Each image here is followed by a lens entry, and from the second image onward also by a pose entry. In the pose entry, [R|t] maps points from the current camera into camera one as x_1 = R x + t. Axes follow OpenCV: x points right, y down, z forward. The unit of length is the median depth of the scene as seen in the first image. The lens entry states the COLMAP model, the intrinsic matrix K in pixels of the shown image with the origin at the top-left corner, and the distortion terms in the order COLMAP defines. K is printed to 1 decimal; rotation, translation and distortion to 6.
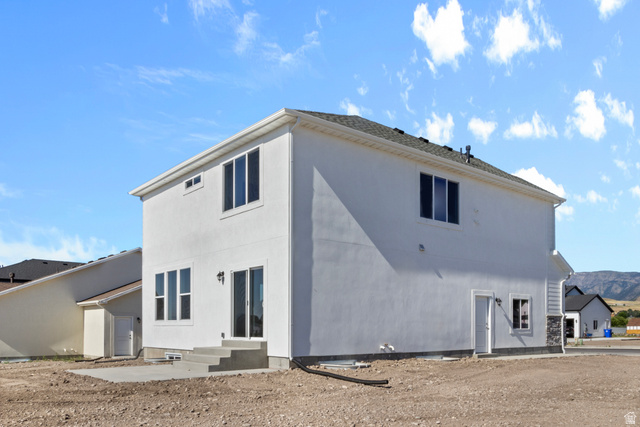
lens RADIAL K [[525.9, 0, 320.0], [0, 525.9, 213.5], [0, 0, 1]] dist [-0.004050, -0.001318]
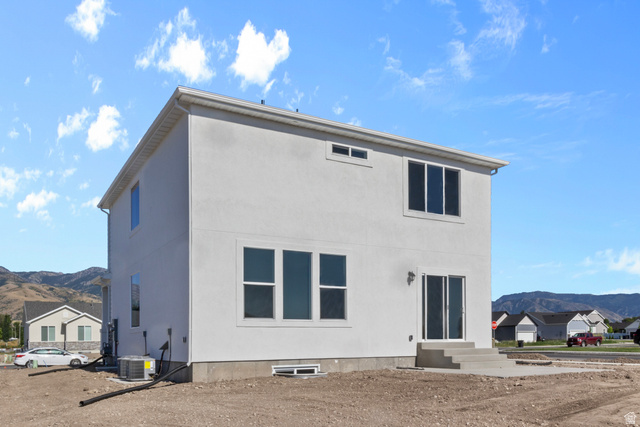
lens RADIAL K [[525.9, 0, 320.0], [0, 525.9, 213.5], [0, 0, 1]] dist [-0.004050, -0.001318]
pose [[0.170520, 0.226350, 0.959004, -1.167642], [-0.209439, 0.959345, -0.189190, 0.227145], [-0.962839, -0.168592, 0.210994, 0.984946]]
